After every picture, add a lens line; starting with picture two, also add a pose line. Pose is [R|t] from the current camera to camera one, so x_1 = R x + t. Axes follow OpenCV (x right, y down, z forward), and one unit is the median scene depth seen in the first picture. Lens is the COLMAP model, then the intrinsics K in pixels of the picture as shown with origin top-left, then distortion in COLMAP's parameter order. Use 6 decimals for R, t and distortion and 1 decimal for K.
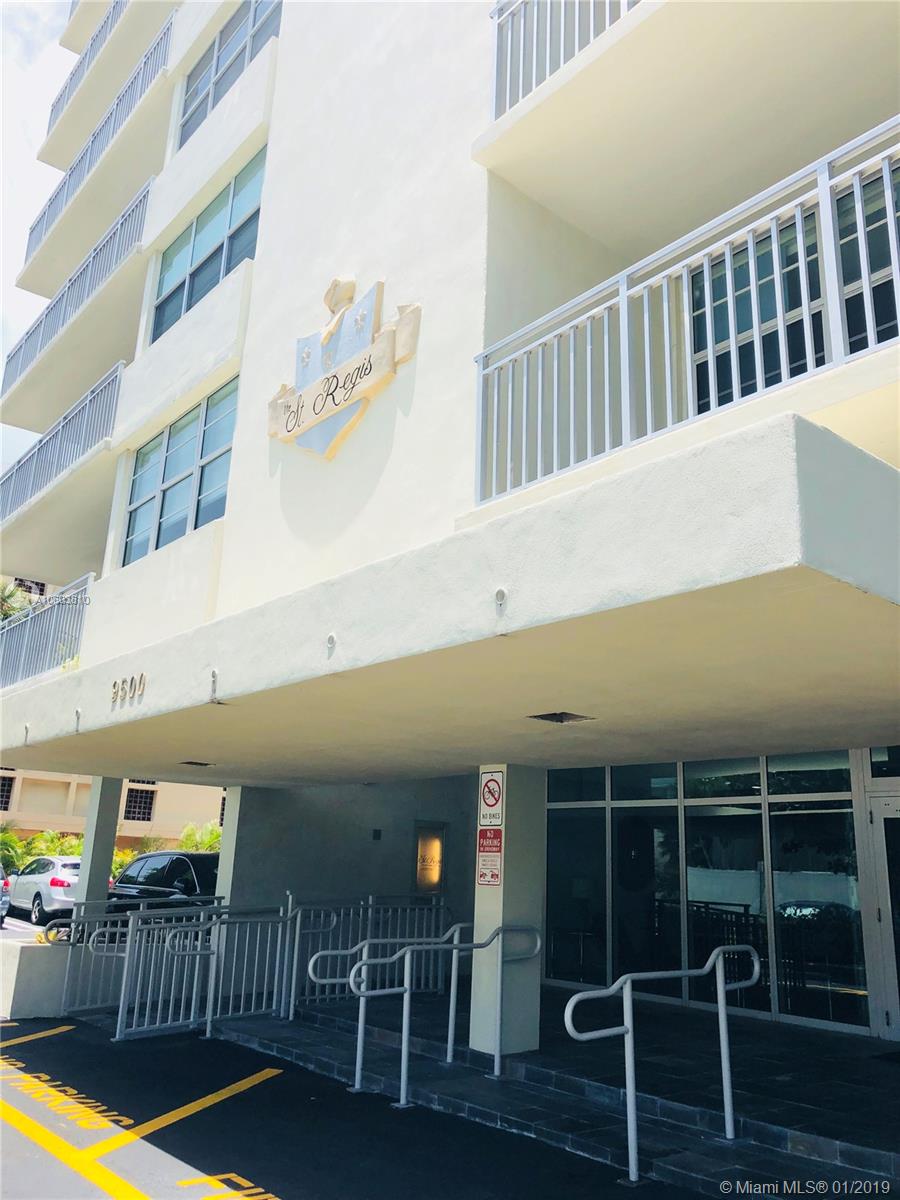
lens RADIAL K [[958.0, 0, 450.0], [0, 958.0, 600.0], [0, 0, 1]] dist [0.108876, -0.227781]
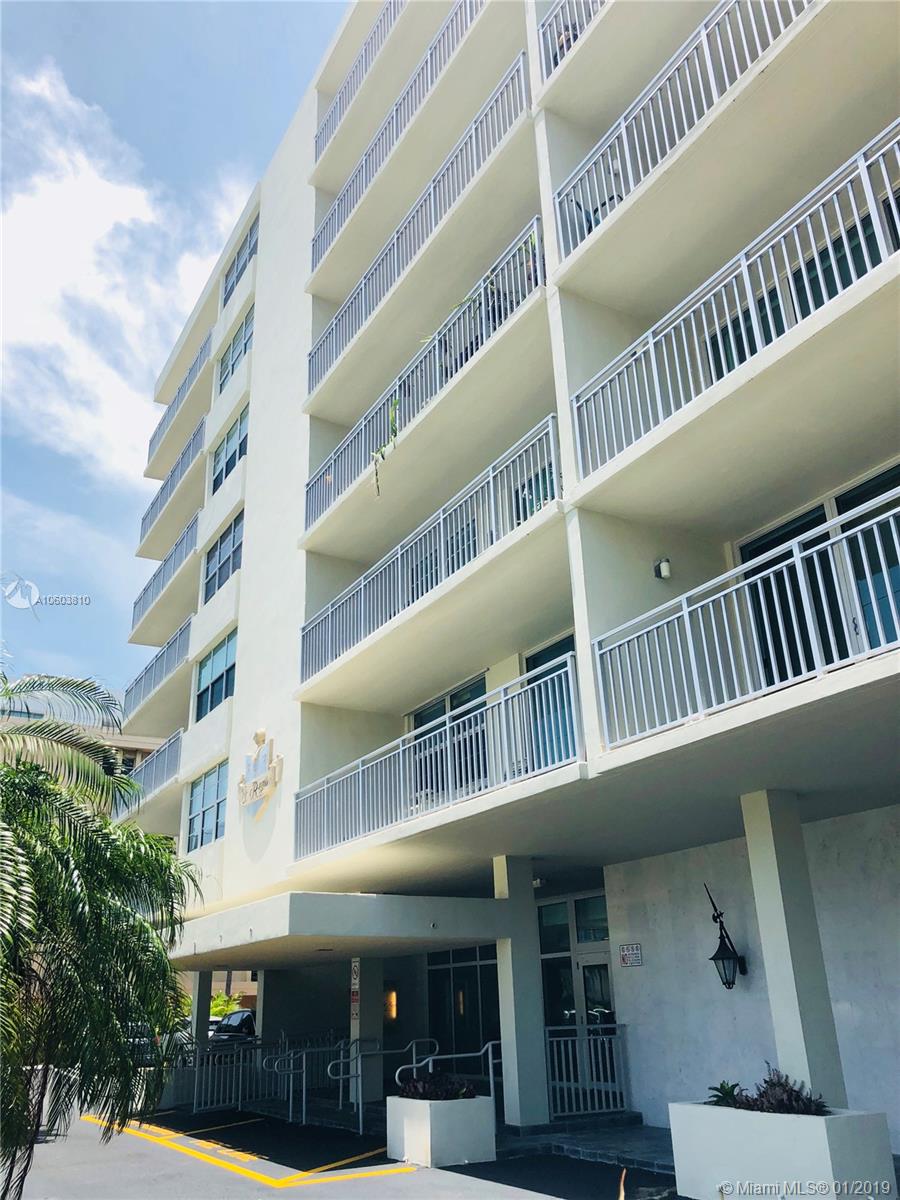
lens RADIAL K [[982.9, 0, 450.0], [0, 982.9, 600.0], [0, 0, 1]] dist [-0.006356, 0.000398]
pose [[0.983599, -0.128548, -0.126528, 0.514020], [0.112506, 0.985543, -0.126682, -0.245365], [0.140984, 0.110369, 0.983841, -0.930376]]
